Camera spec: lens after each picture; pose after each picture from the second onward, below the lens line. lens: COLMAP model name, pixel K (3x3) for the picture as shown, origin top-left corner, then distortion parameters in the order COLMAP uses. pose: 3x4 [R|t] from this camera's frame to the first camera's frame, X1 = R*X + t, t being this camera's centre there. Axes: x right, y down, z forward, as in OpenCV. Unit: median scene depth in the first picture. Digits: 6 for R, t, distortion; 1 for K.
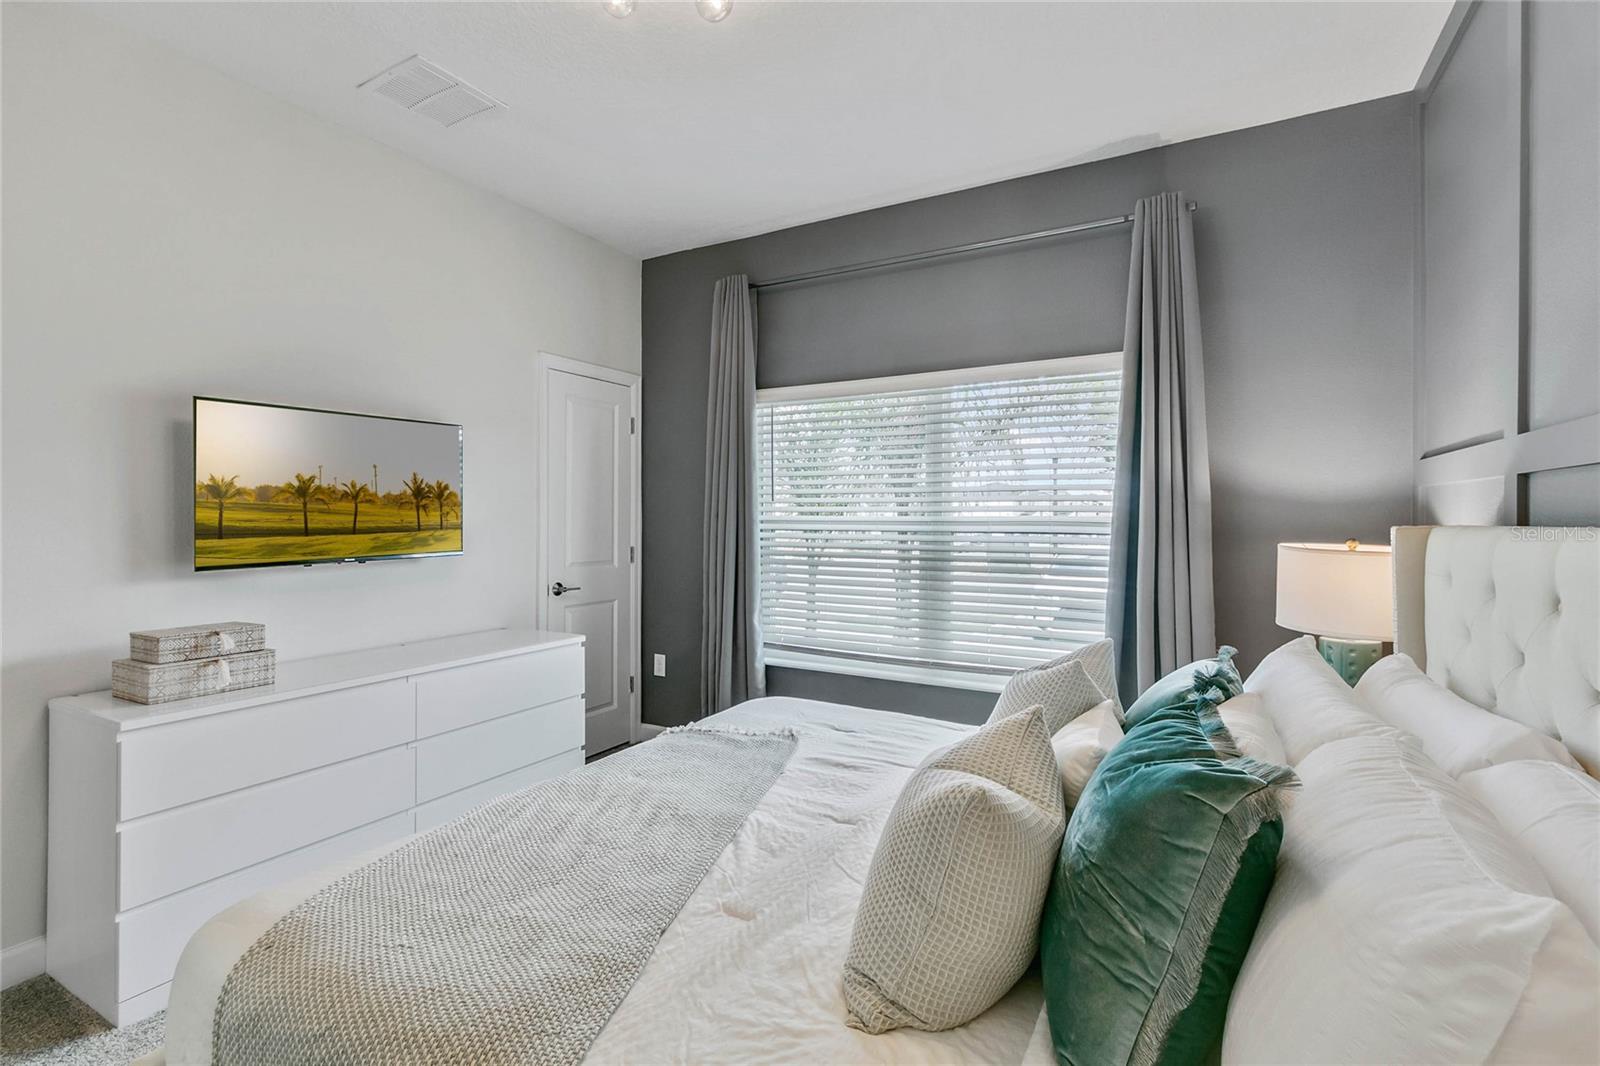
lens RADIAL K [[733.4, 0, 810.0], [0, 733.4, 523.5], [0, 0, 1]] dist [-0.000128, -0.000448]
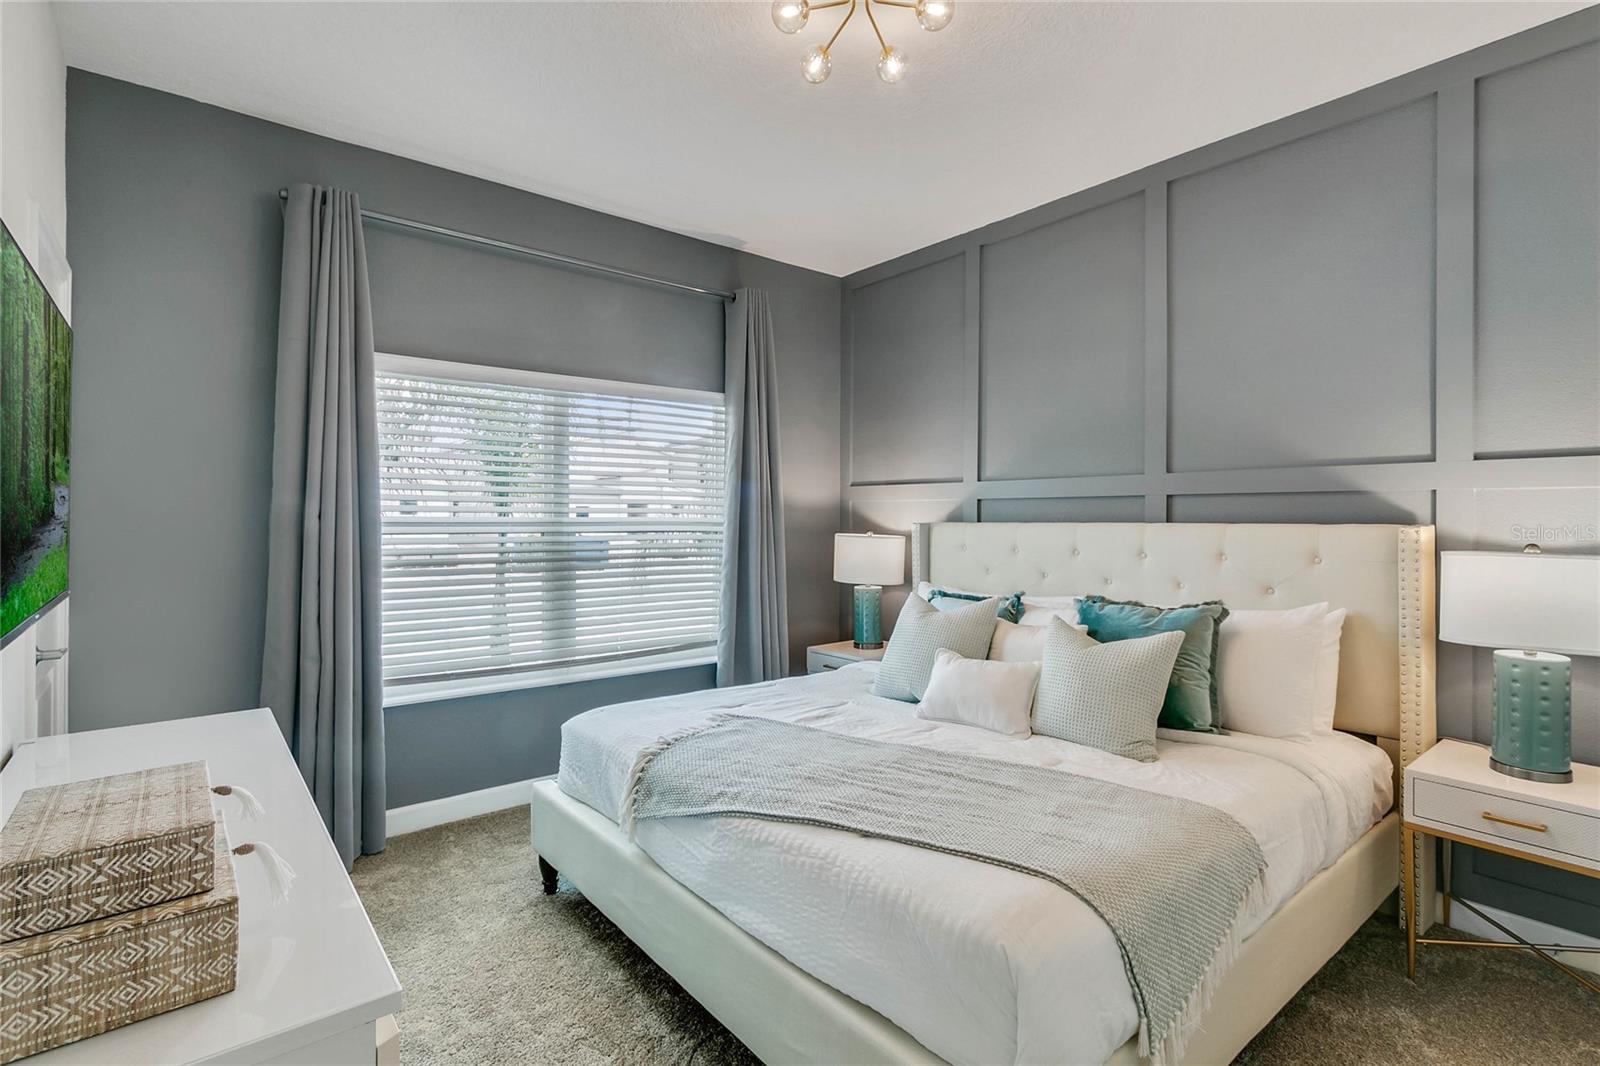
lens RADIAL K [[733.4, 0, 783.4], [0, 733.4, 526.6], [0, 0, 1]] dist [-0.000128, -0.000448]
pose [[0.393492, -0.010144, 0.919272, -0.737367], [0.006504, 0.999945, 0.008251, -0.003864], [-0.919305, 0.002732, 0.393536, 0.368838]]
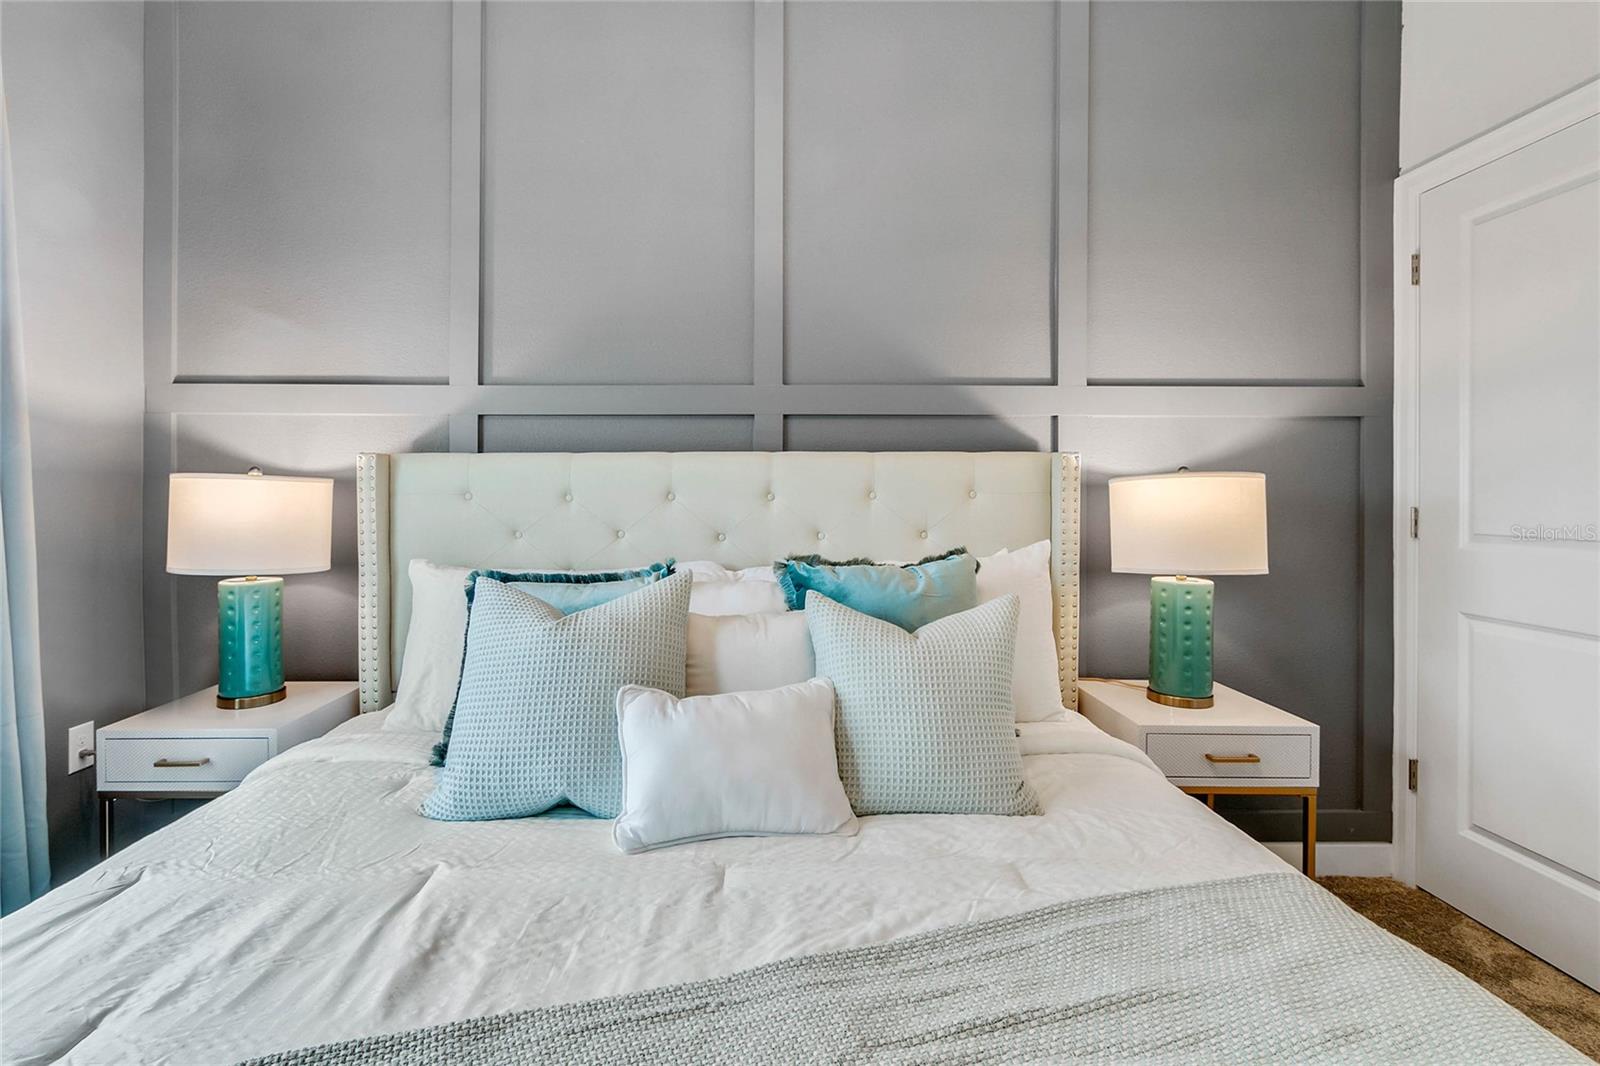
lens RADIAL K [[803.1, 0, 756.4], [0, 803.1, 479.9], [0, 0, 1]] dist [0.004638, 0.000407]
pose [[-0.465178, 0.003997, 0.885208, -0.311172], [0.008251, 0.999966, -0.000180, 0.030711], [-0.885179, 0.007220, -0.465195, 0.684587]]
